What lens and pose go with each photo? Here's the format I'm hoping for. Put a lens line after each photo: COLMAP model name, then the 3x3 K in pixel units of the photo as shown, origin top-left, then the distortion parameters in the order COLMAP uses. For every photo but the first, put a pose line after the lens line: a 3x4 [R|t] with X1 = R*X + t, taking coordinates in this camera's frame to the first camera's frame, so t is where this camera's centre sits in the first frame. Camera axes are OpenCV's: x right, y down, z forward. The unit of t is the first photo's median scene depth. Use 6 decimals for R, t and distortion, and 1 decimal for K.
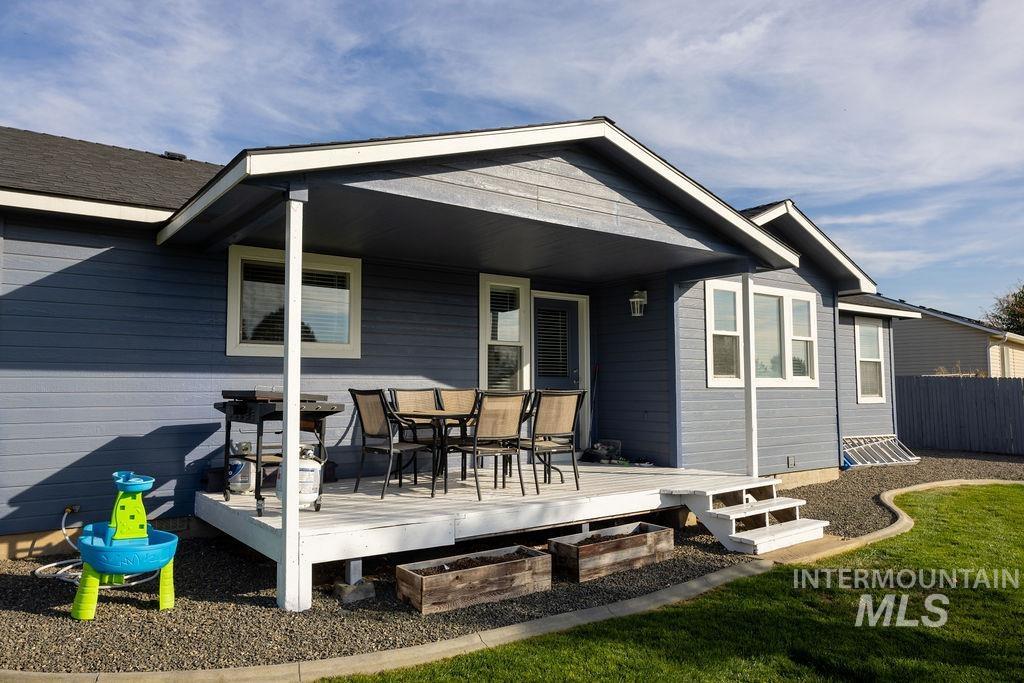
lens RADIAL K [[737.0, 0, 512.0], [0, 737.0, 341.5], [0, 0, 1]] dist [-0.024399, -0.002702]
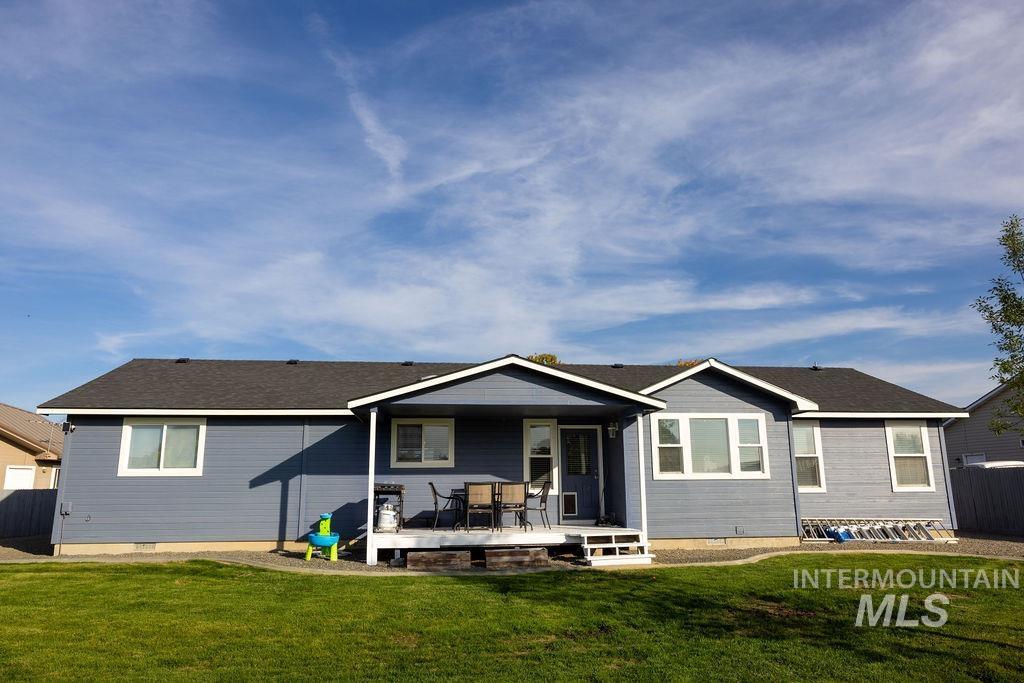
lens RADIAL K [[698.1, 0, 512.0], [0, 698.1, 341.5], [0, 0, 1]] dist [-0.005352, -0.000791]
pose [[0.862196, -0.107177, -0.495107, 0.087195], [0.037963, 0.988284, -0.147827, -0.002701], [0.505151, 0.108661, 0.856163, -0.059103]]
